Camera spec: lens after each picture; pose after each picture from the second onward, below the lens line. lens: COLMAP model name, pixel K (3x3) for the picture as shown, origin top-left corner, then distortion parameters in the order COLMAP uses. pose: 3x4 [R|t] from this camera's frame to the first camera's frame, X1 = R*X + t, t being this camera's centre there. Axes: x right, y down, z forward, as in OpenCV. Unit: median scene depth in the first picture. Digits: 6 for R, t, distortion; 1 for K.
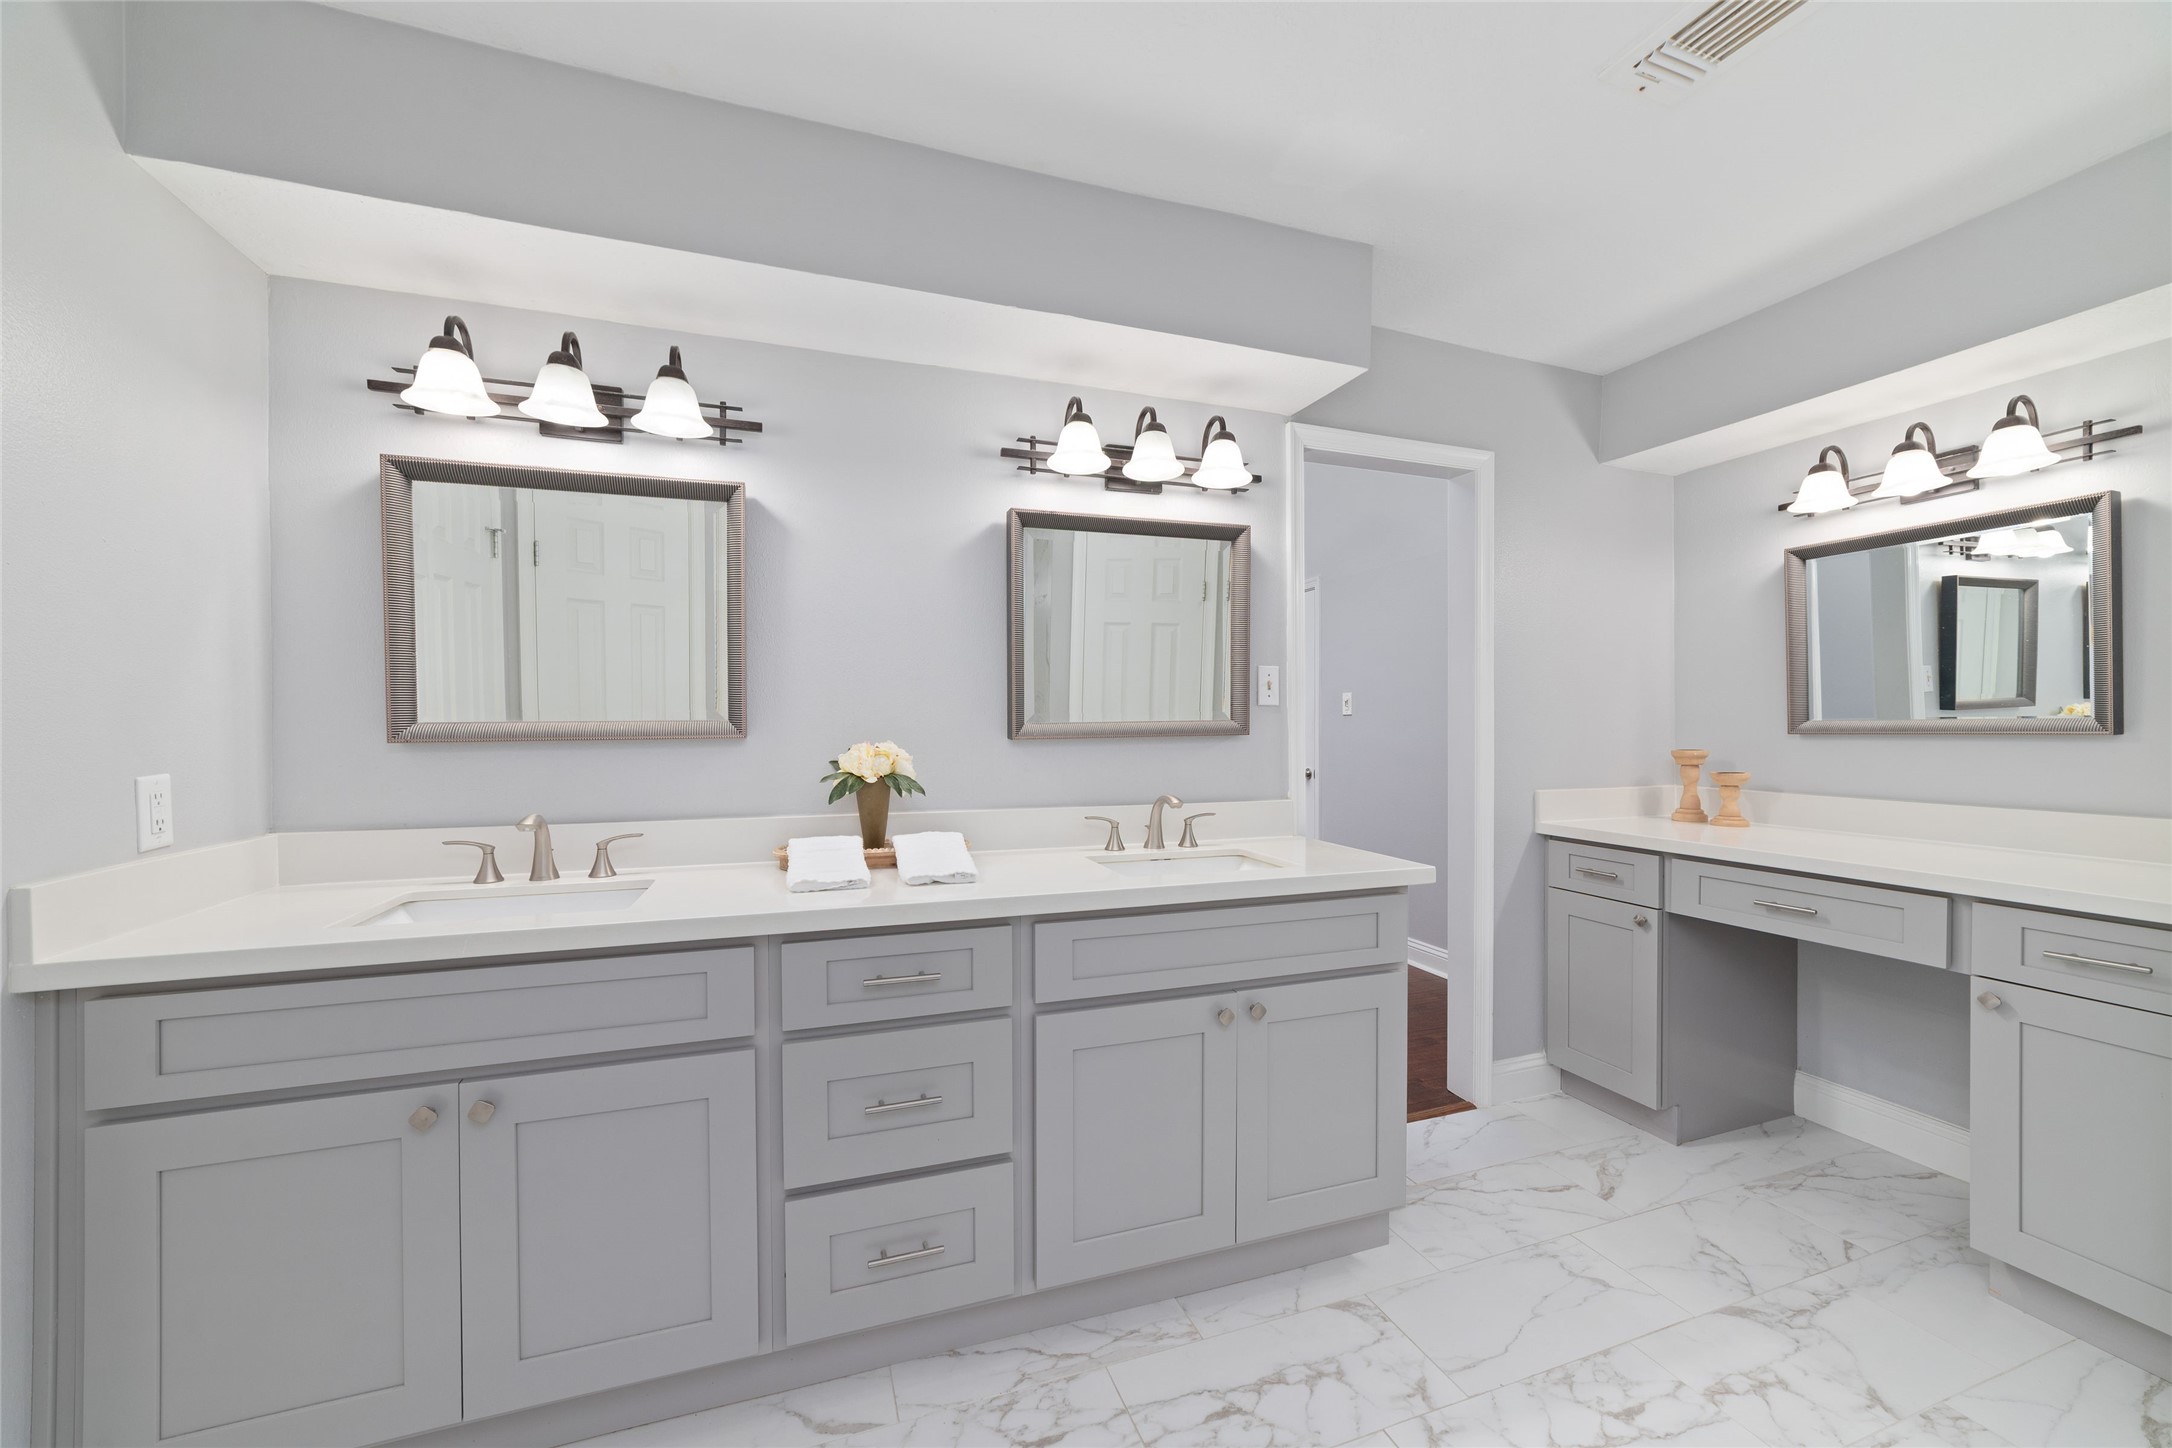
lens RADIAL K [[831.7, 0, 1088.0], [0, 831.7, 728.3], [0, 0, 1]] dist [-0.008376, 0.001737]
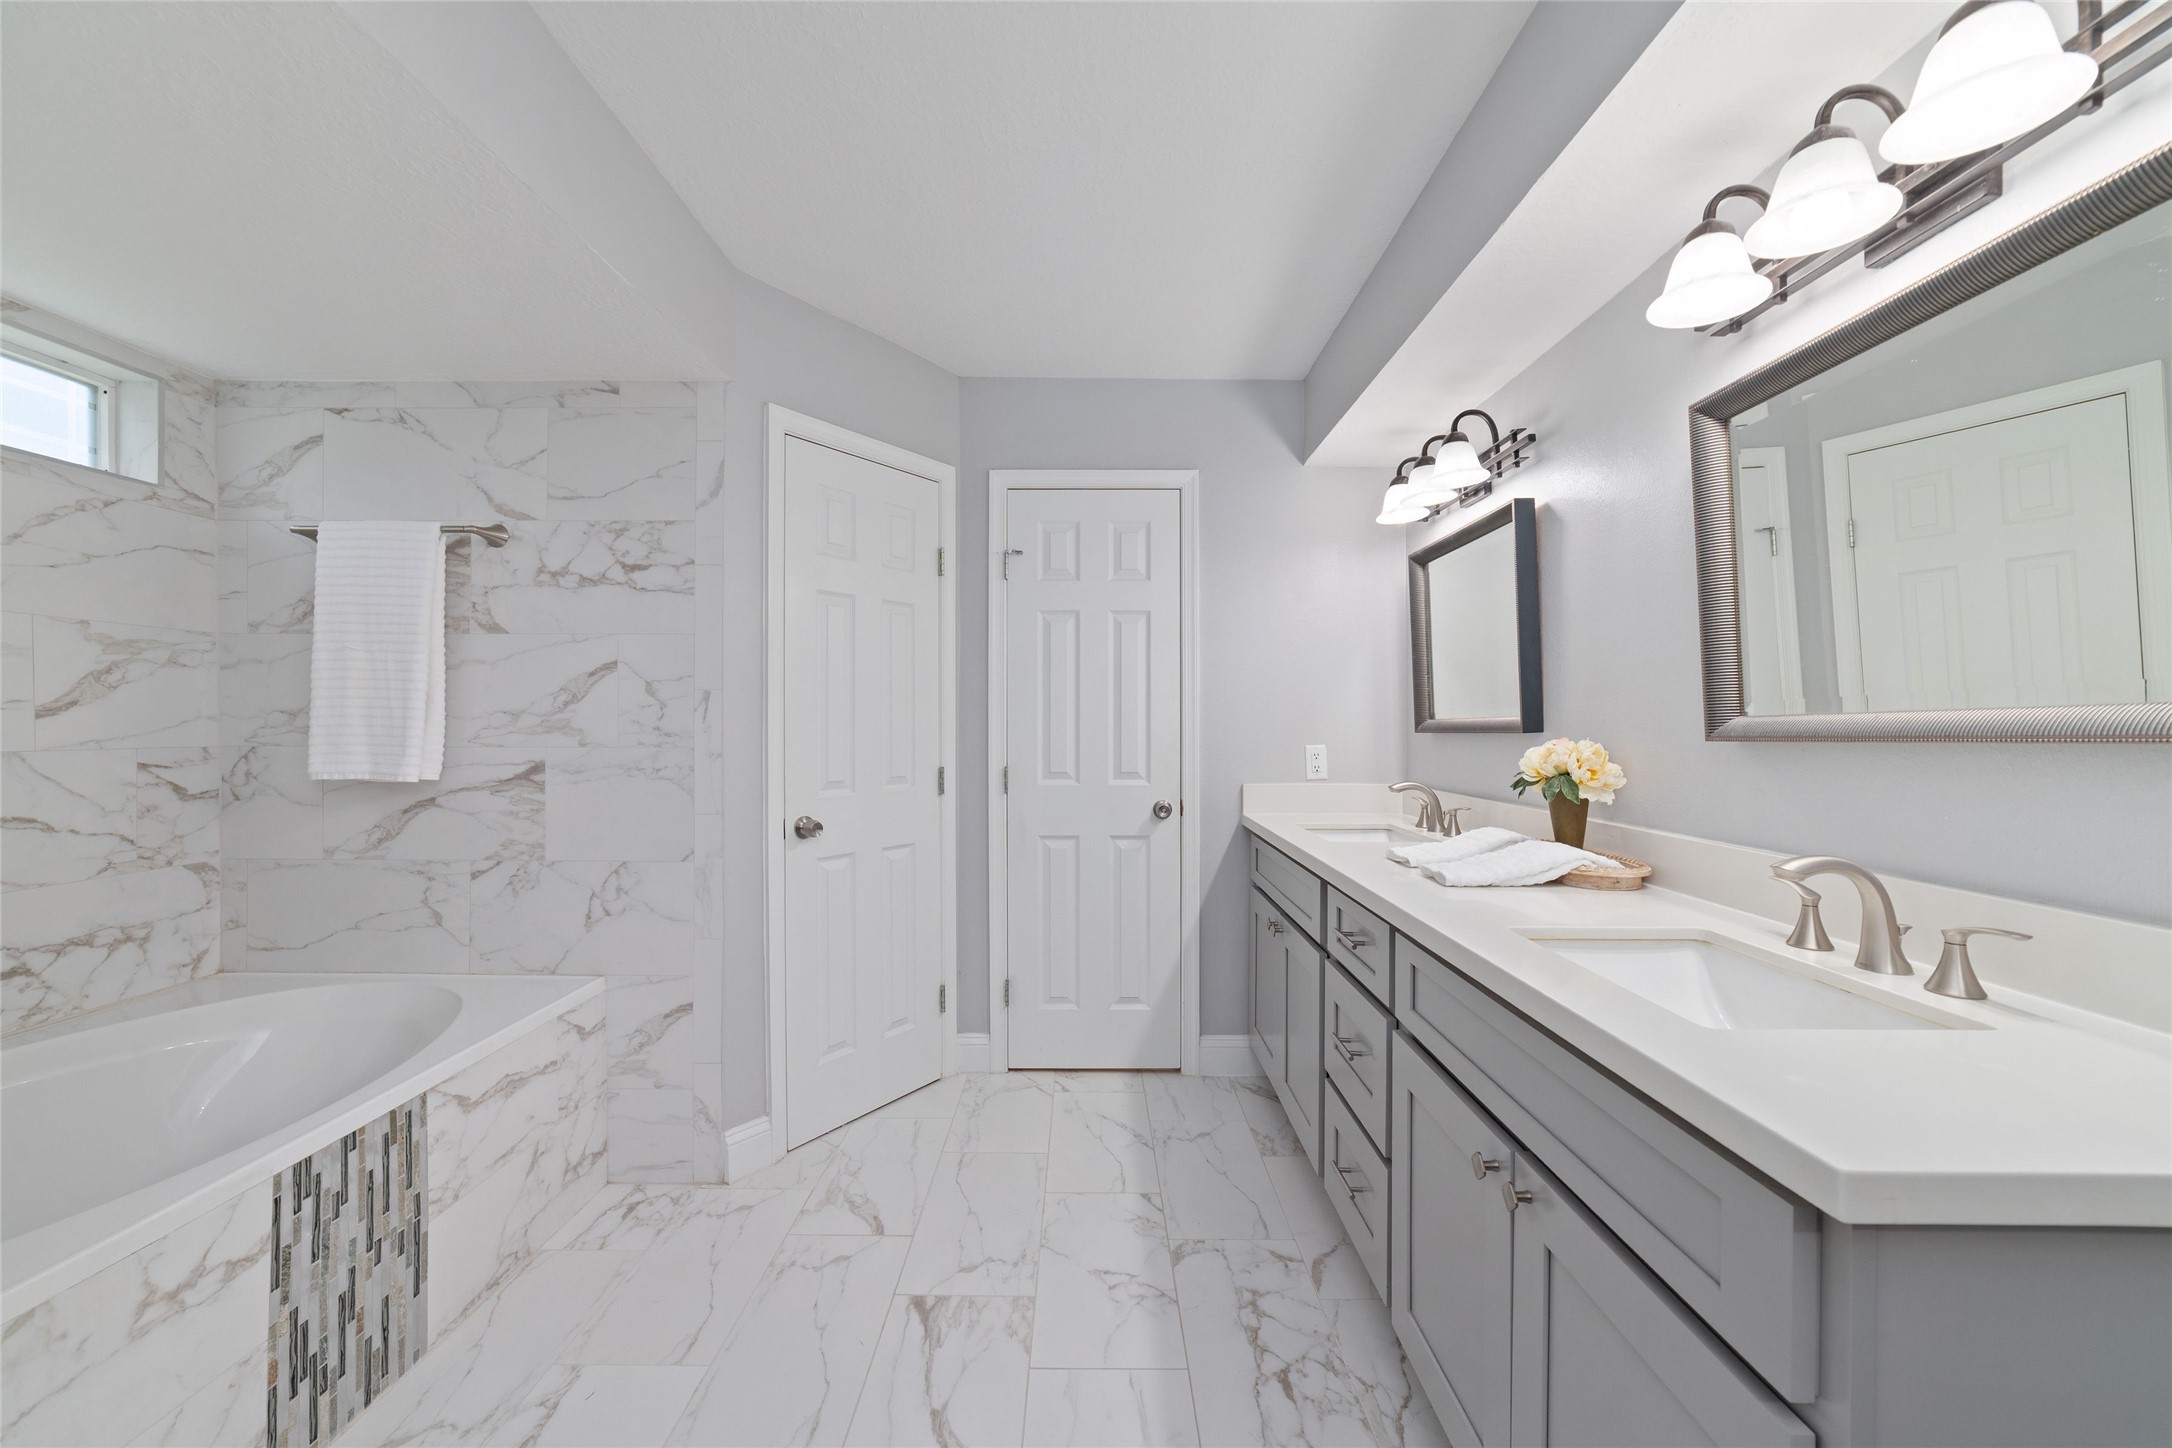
lens RADIAL K [[831.7, 0, 1080.8], [0, 831.7, 718.5], [0, 0, 1]] dist [-0.008376, 0.001737]
pose [[-0.333832, -0.008157, -0.942597, 0.840656], [-0.004049, 0.999966, -0.007220, 0.005882], [0.942624, 0.001407, -0.333853, 0.881280]]
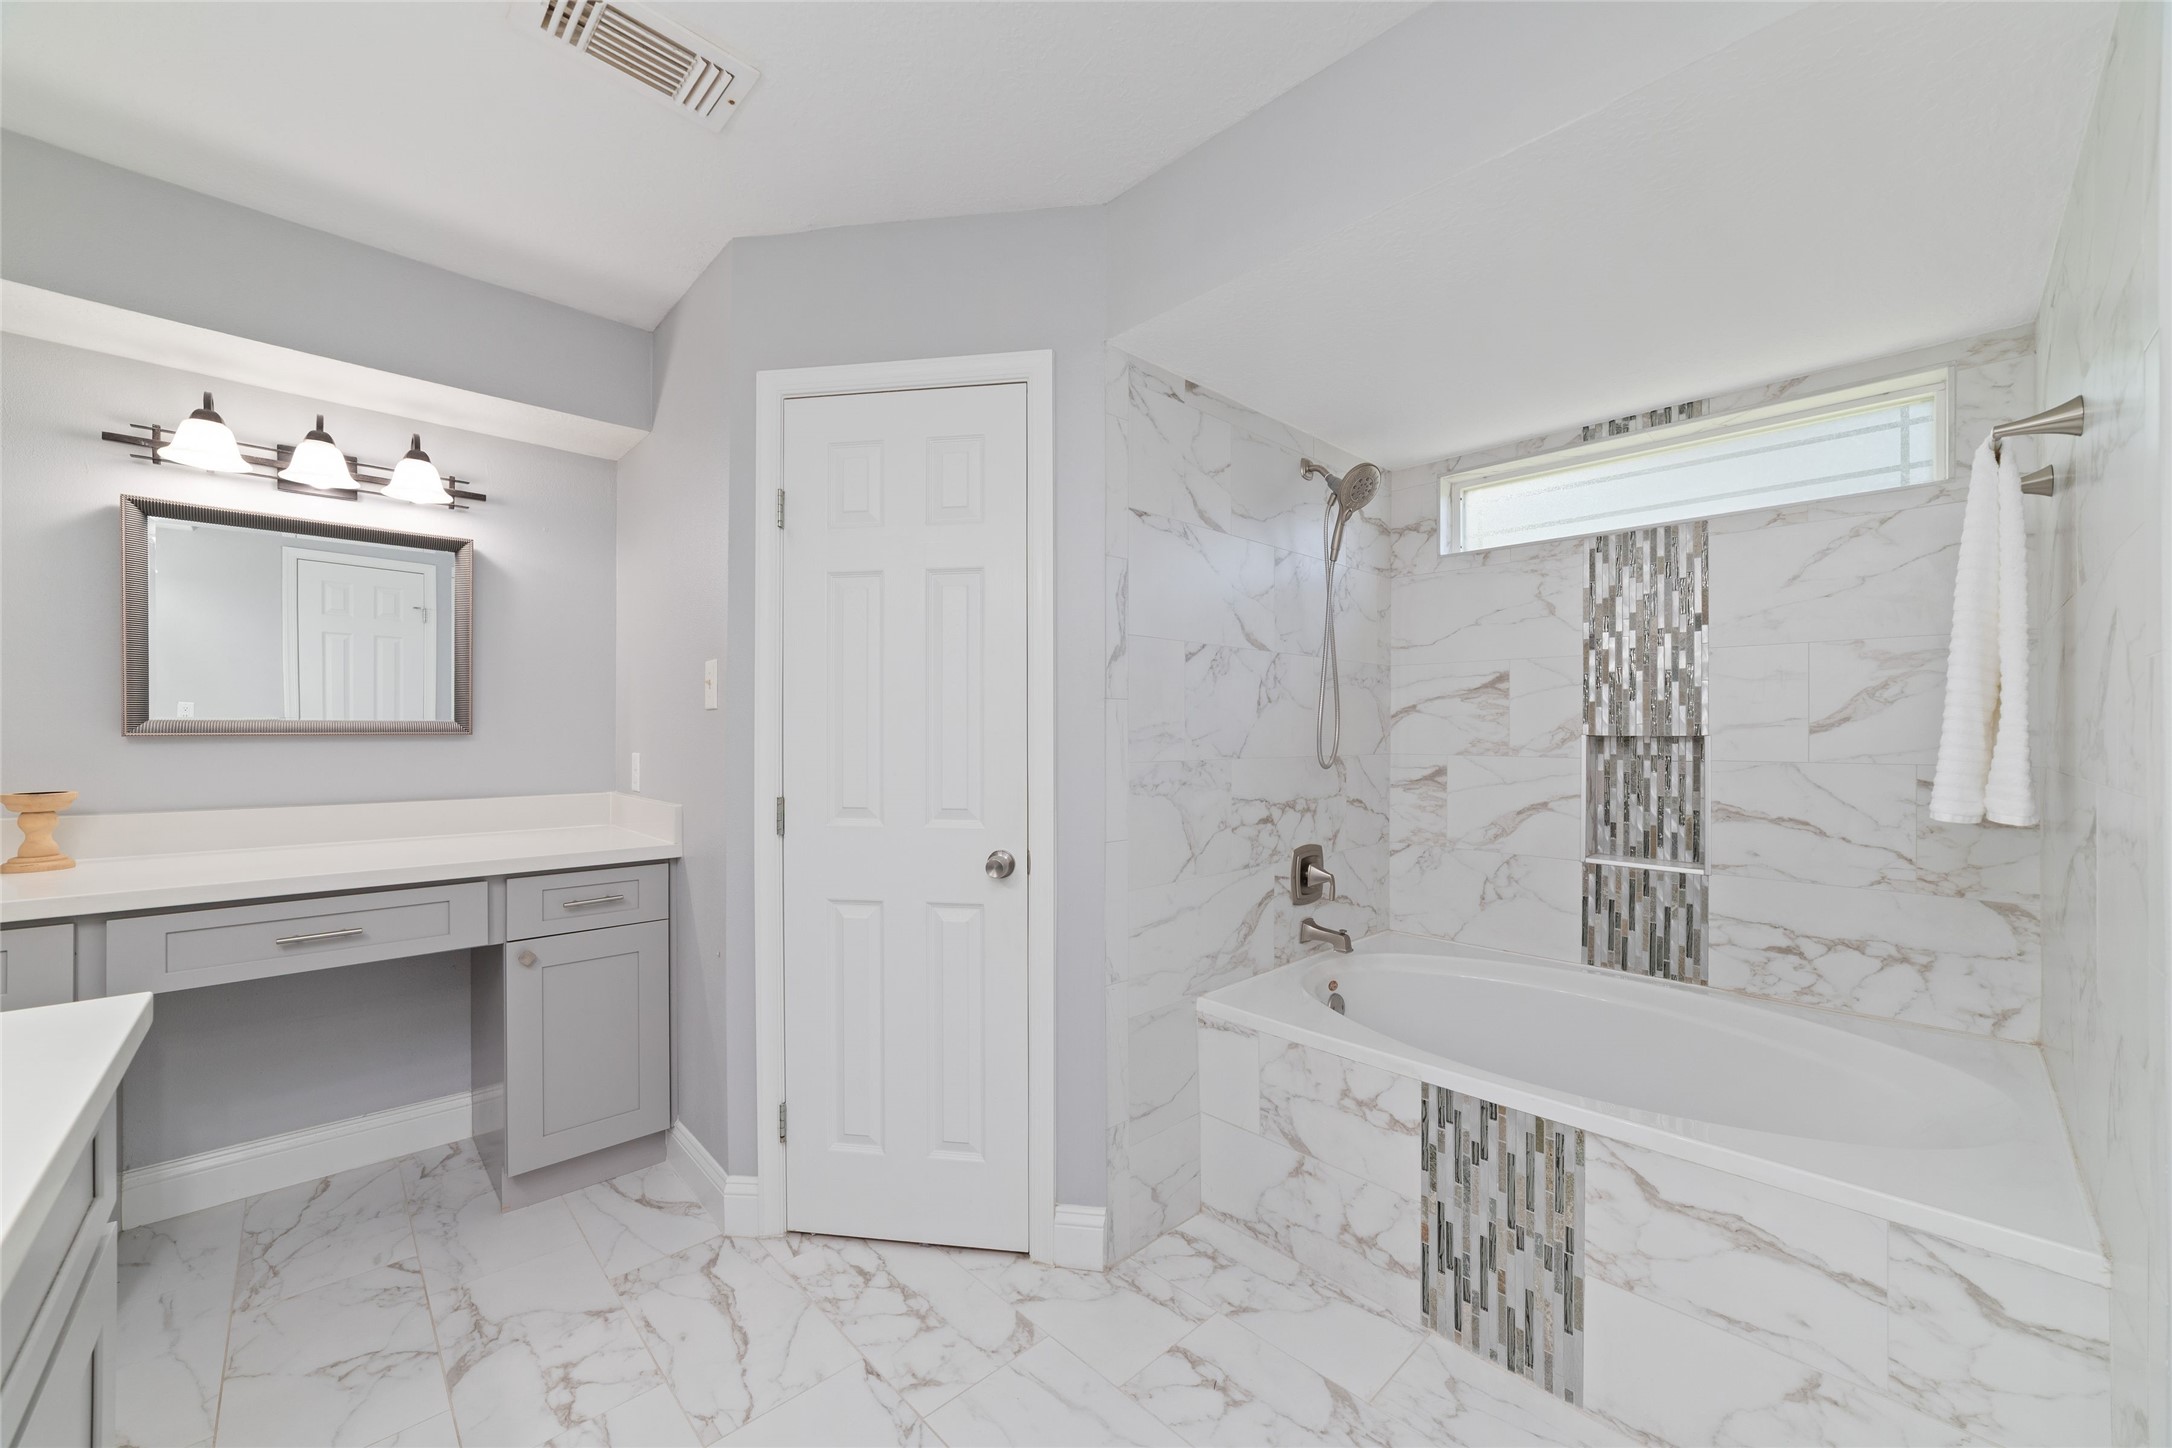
lens RADIAL K [[831.7, 0, 1092.4], [0, 831.7, 726.9], [0, 0, 1]] dist [-0.008376, 0.001737]
pose [[-0.429846, 0.002704, 0.902898, -0.319486], [-0.001174, 0.999993, -0.003554, -0.000668], [-0.902901, -0.002588, -0.429840, 0.727844]]
